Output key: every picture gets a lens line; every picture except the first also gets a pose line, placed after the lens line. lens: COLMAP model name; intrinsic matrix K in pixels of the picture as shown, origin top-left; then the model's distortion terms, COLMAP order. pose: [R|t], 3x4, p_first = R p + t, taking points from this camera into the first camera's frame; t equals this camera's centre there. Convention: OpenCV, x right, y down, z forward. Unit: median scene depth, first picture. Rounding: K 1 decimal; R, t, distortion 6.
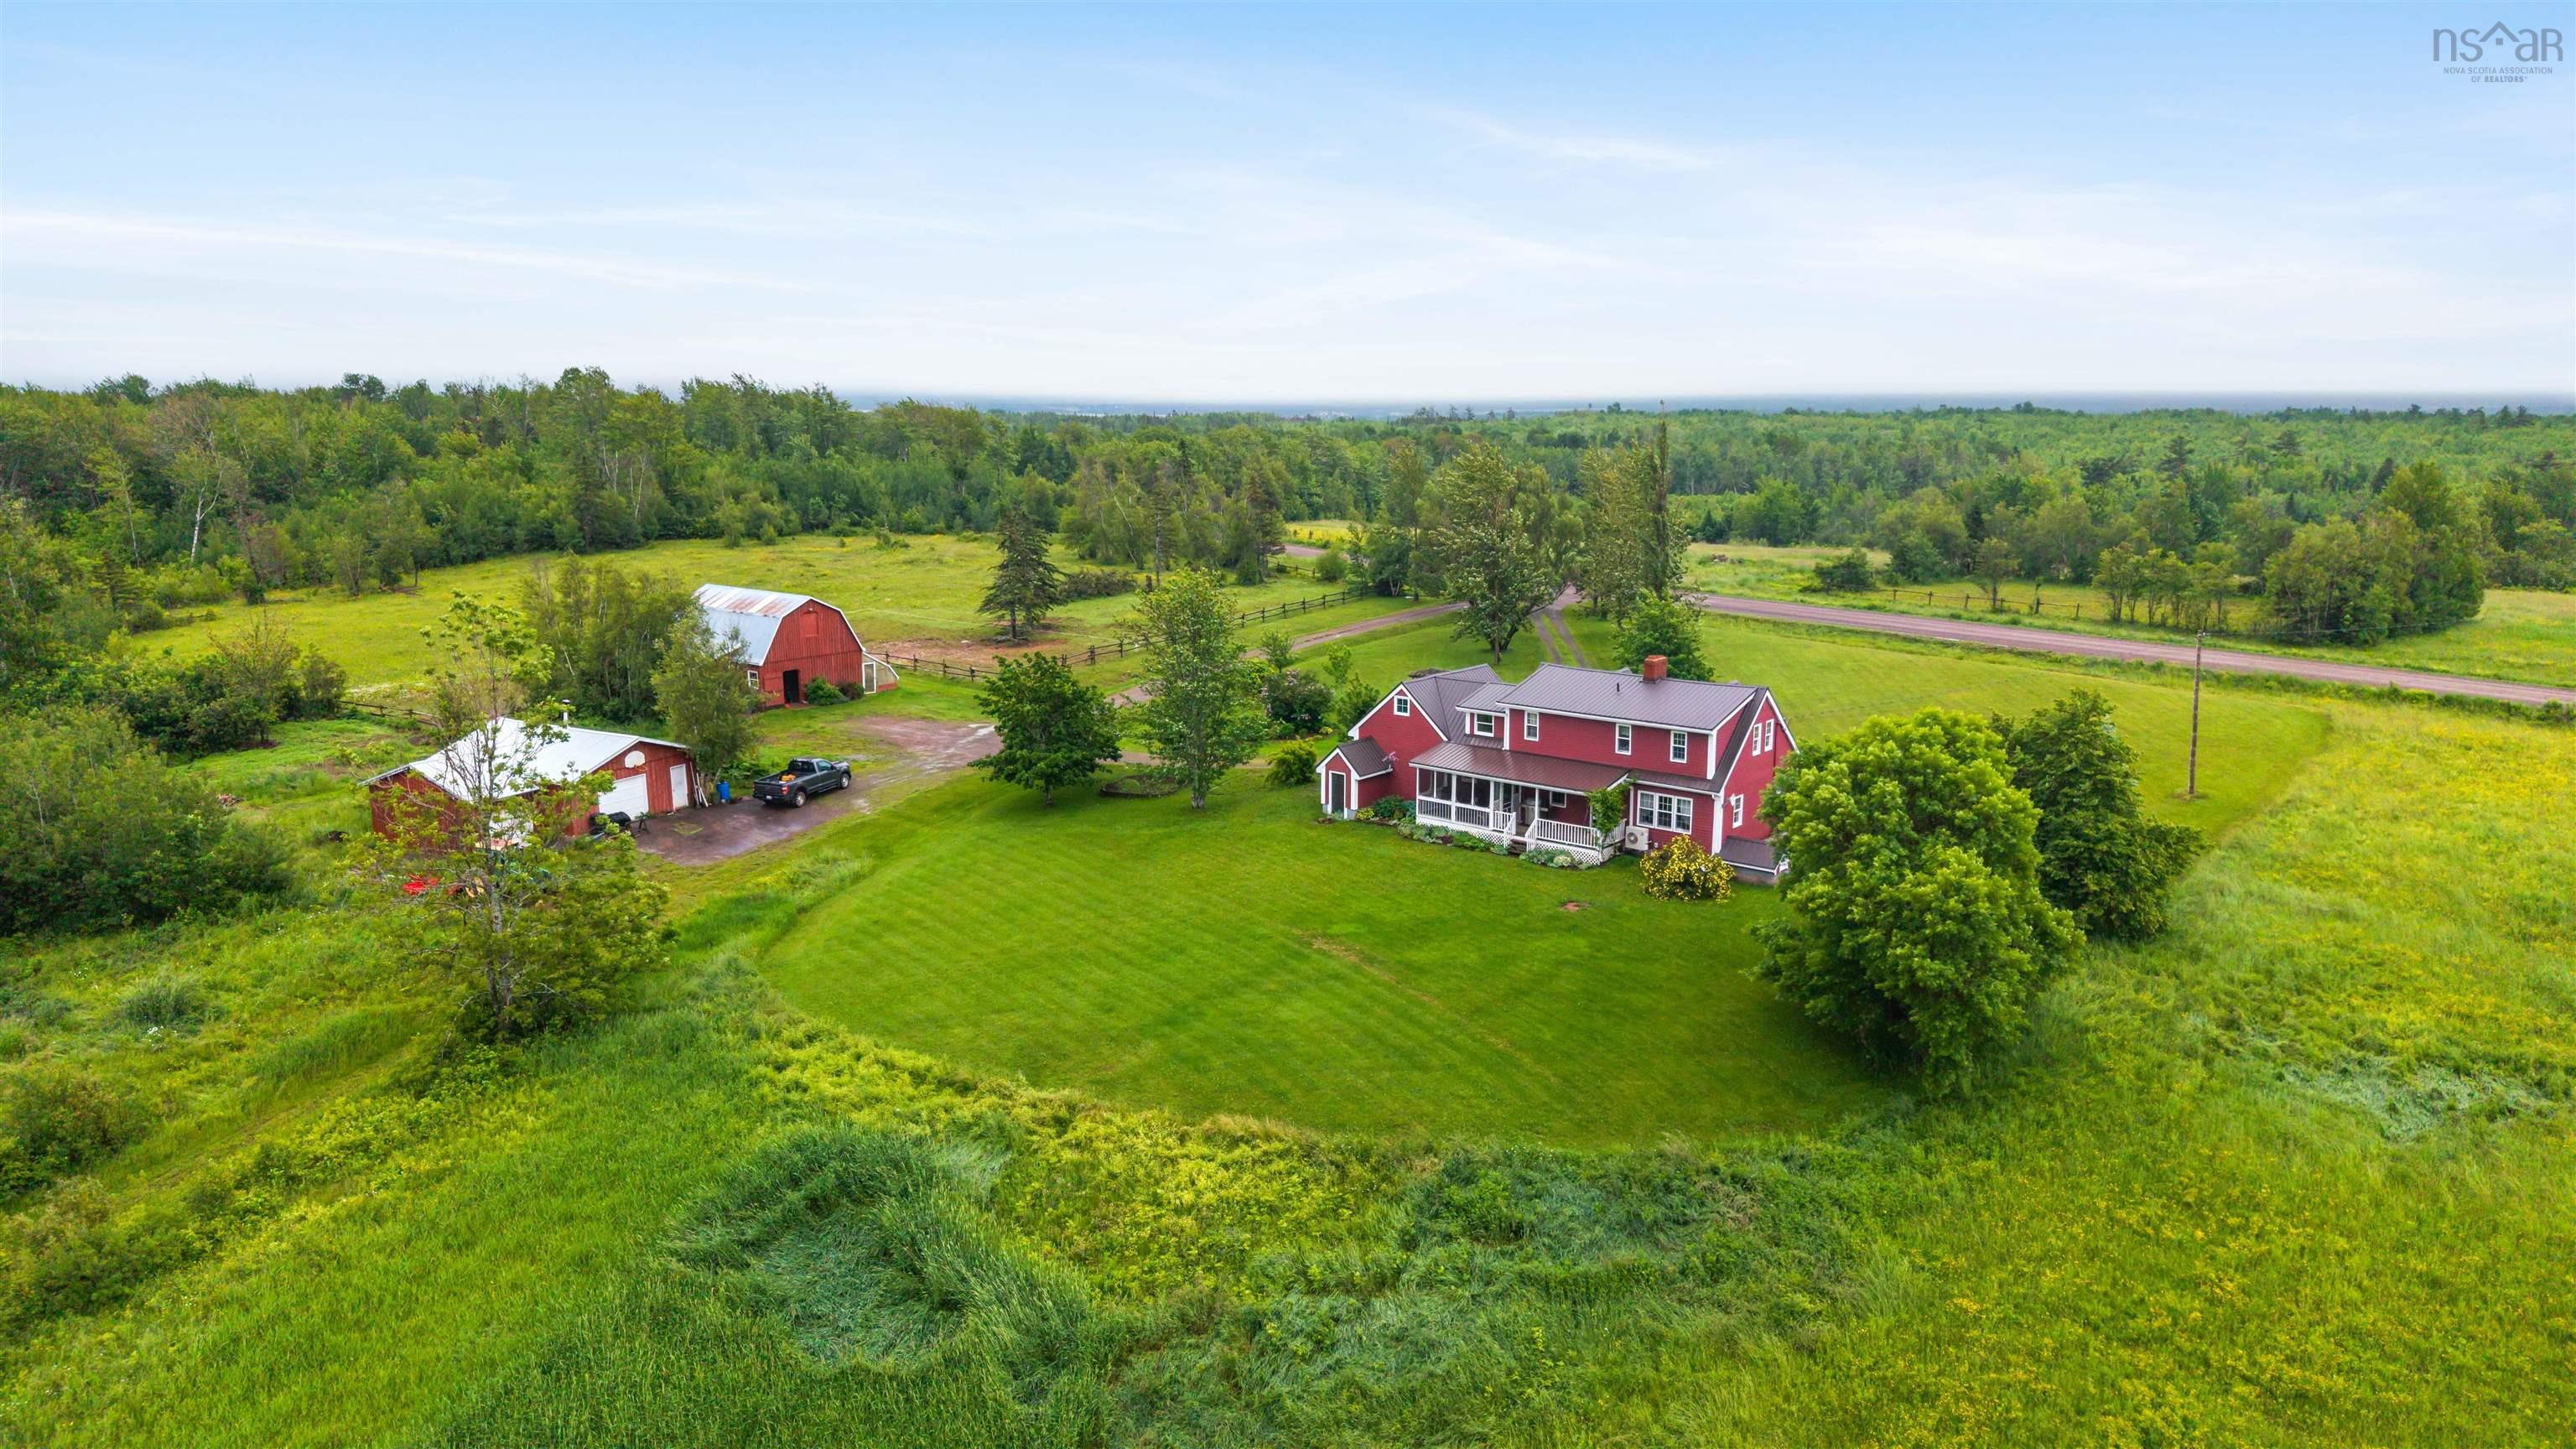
lens RADIAL K [[1630.2, 0, 1286.2], [0, 1630.2, 719.7], [0, 0, 1]] dist [0.001478, -0.000207]
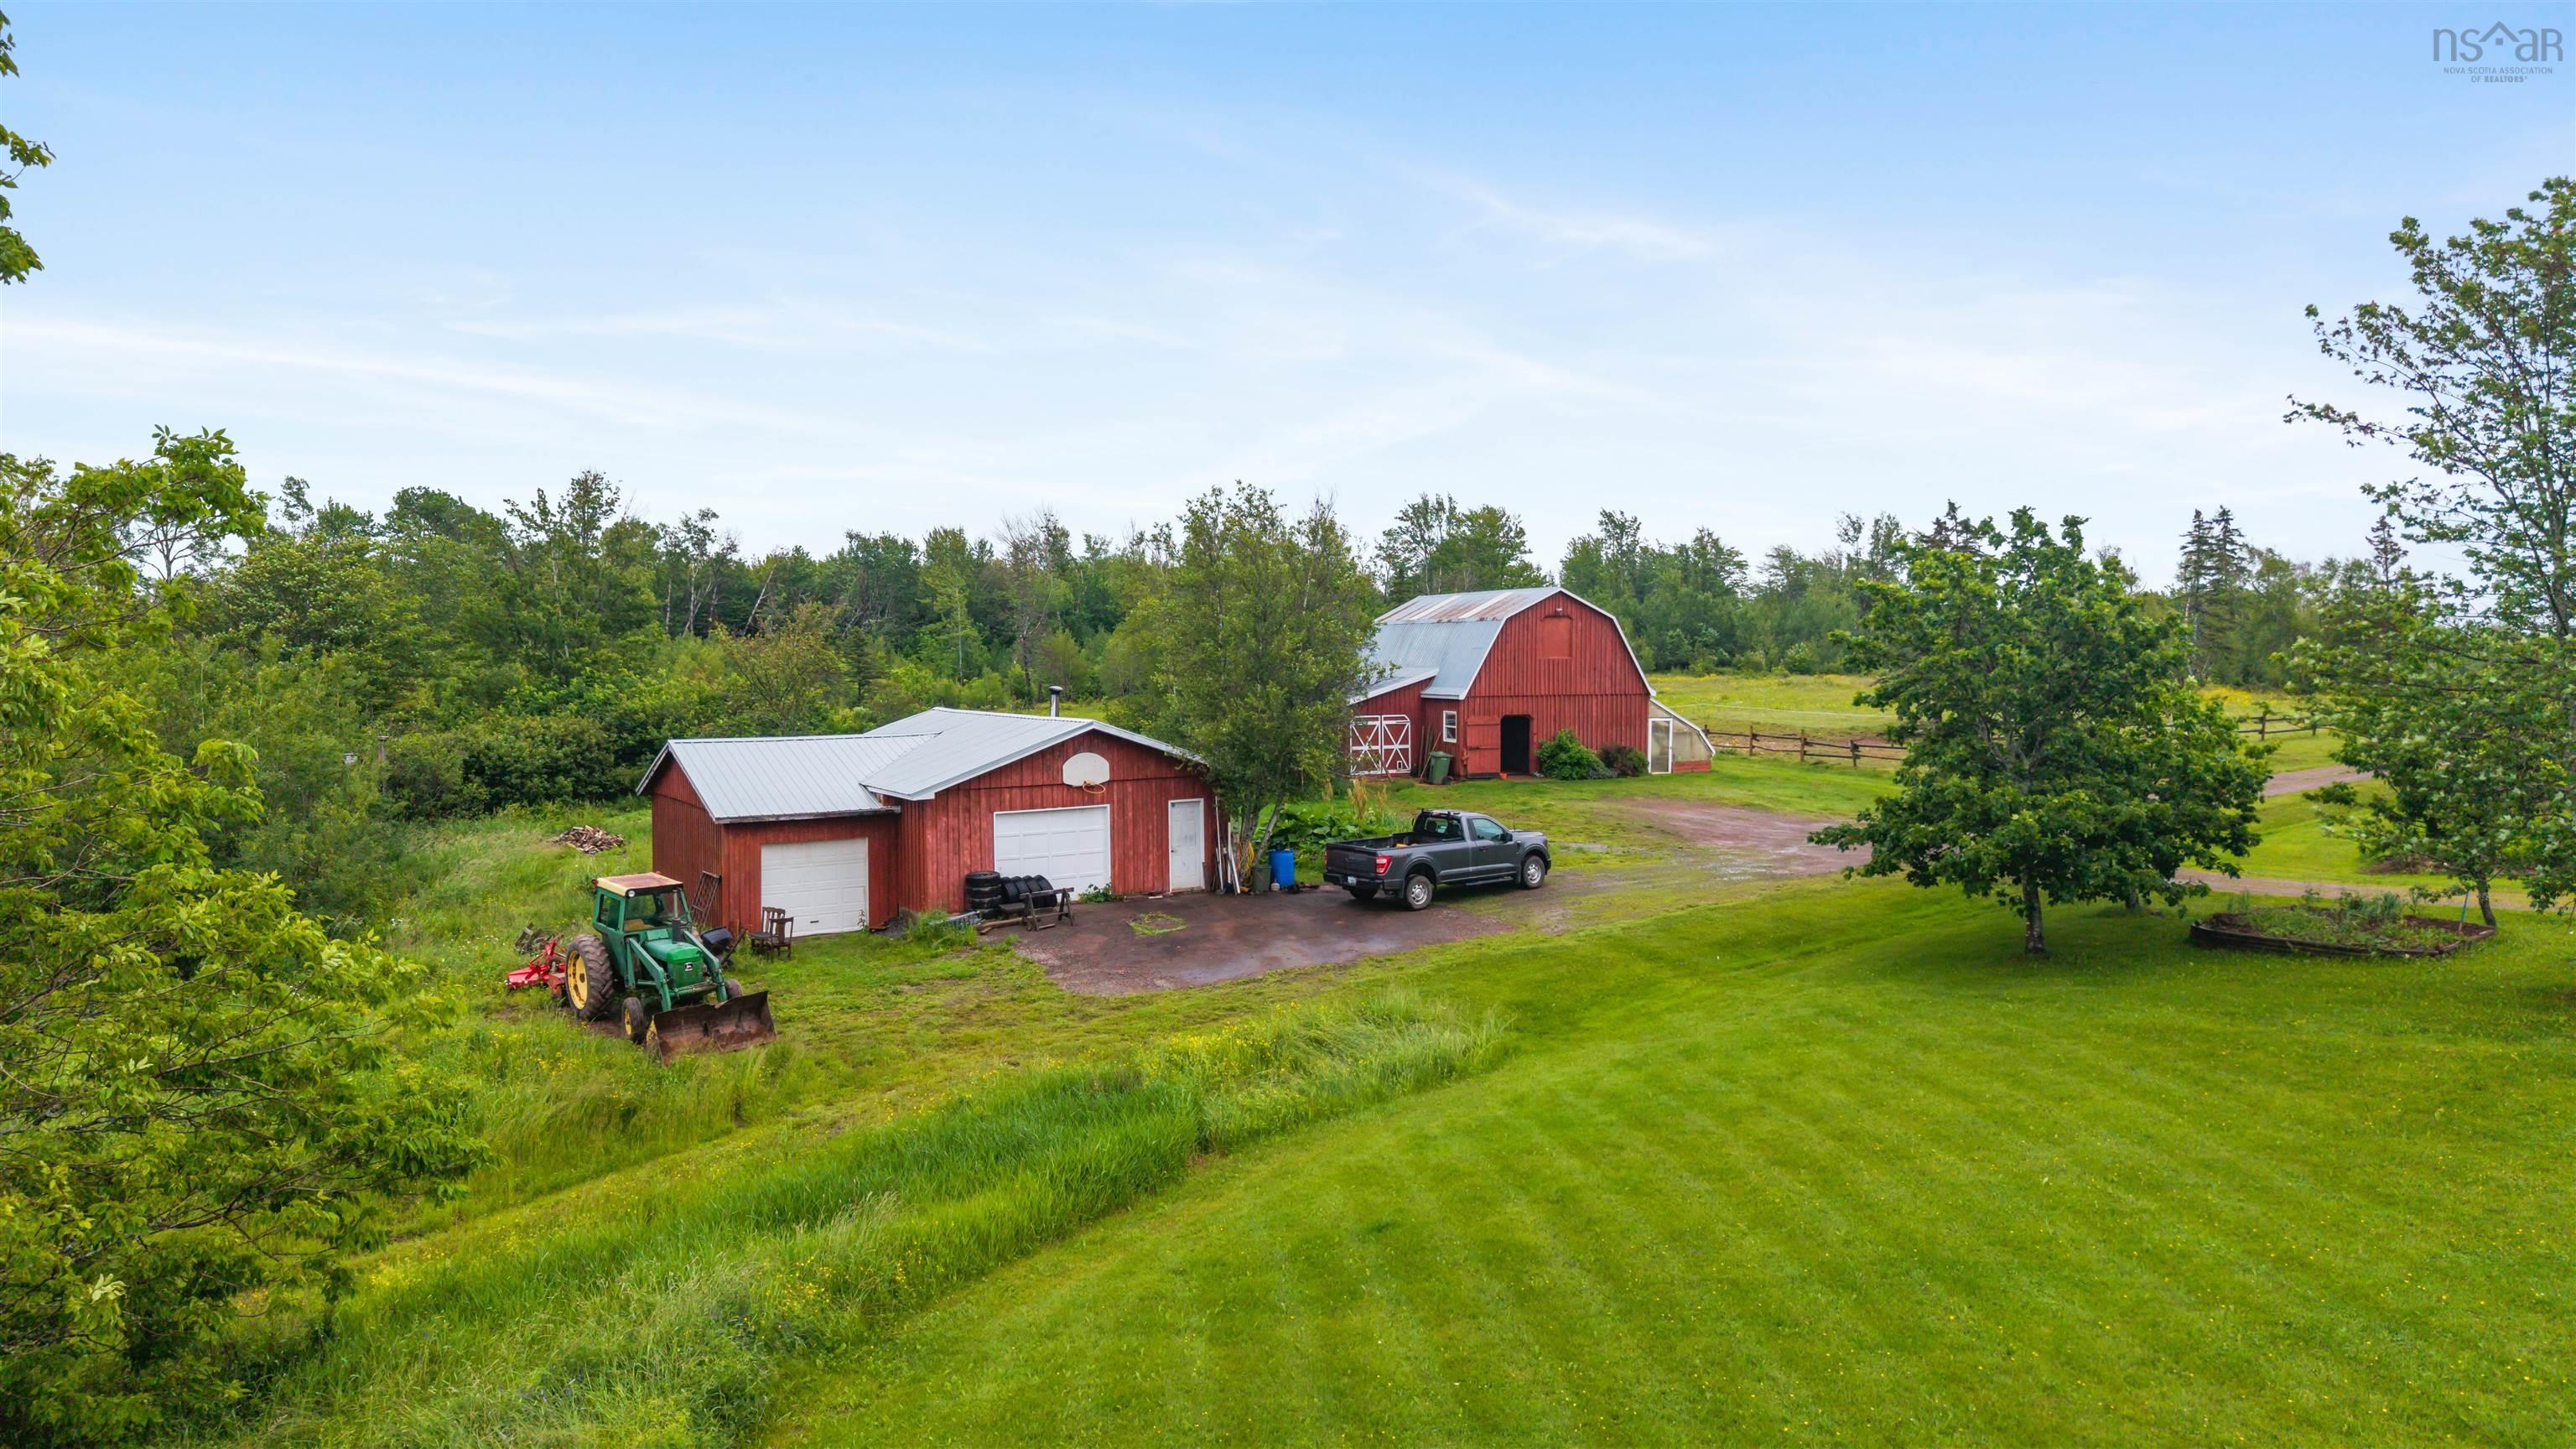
lens RADIAL K [[1630.2, 0, 1286.2], [0, 1630.2, 719.7], [0, 0, 1]] dist [0.001478, -0.000207]
pose [[0.854949, 0.014173, -0.518518, -0.099894], [-0.095012, 0.986993, -0.129682, 0.062551], [0.509936, 0.160137, 0.845175, 0.597253]]
